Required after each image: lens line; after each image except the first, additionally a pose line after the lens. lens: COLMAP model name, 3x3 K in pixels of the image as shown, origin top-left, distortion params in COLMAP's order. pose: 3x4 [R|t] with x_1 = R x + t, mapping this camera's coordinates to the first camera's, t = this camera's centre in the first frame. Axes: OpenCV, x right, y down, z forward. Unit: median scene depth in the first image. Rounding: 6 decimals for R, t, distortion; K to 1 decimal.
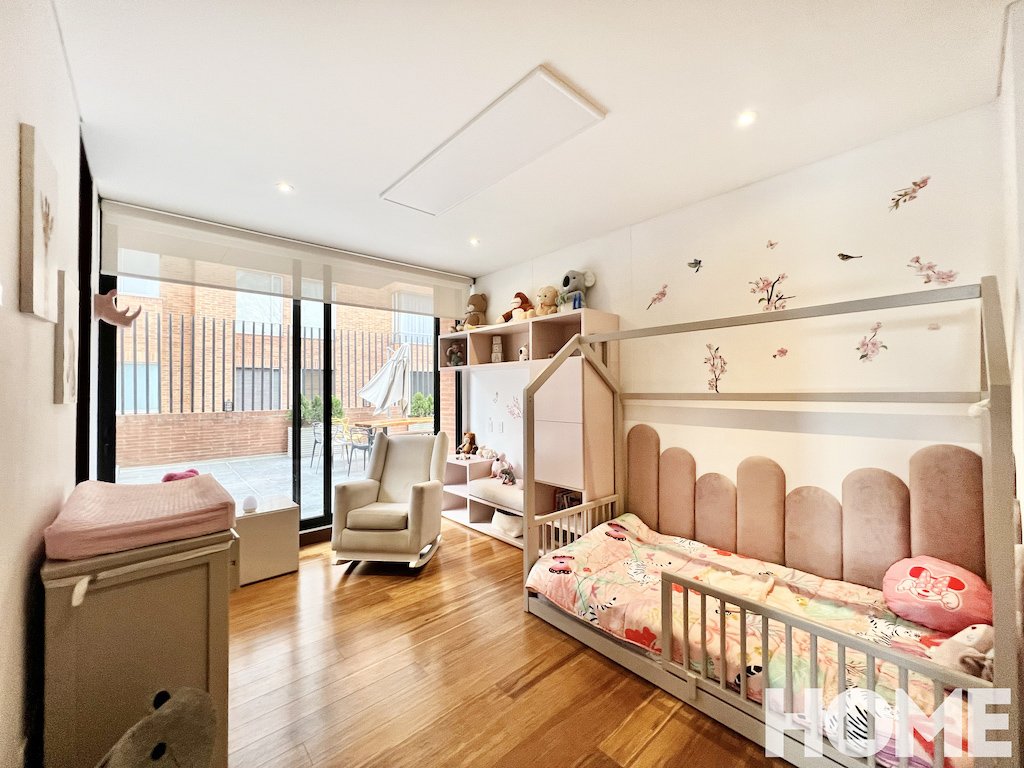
lens RADIAL K [[409.5, 0, 514.7], [0, 409.5, 385.8], [0, 0, 1]] dist [-0.000976, 0.000026]
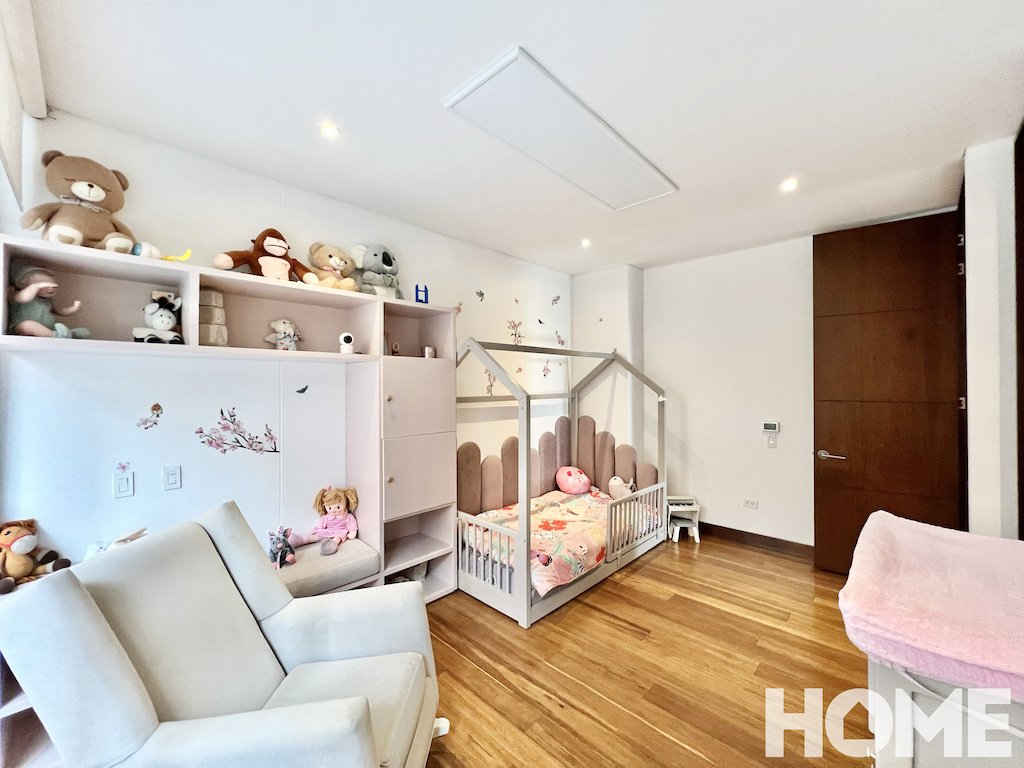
lens RADIAL K [[409.5, 0, 514.0], [0, 409.5, 381.9], [0, 0, 1]] dist [-0.000976, 0.000026]
pose [[-0.073448, 0.006225, 0.997280, -1.084521], [-0.013534, 0.999882, -0.007238, -0.024421], [-0.997207, -0.014029, -0.073355, 1.290933]]
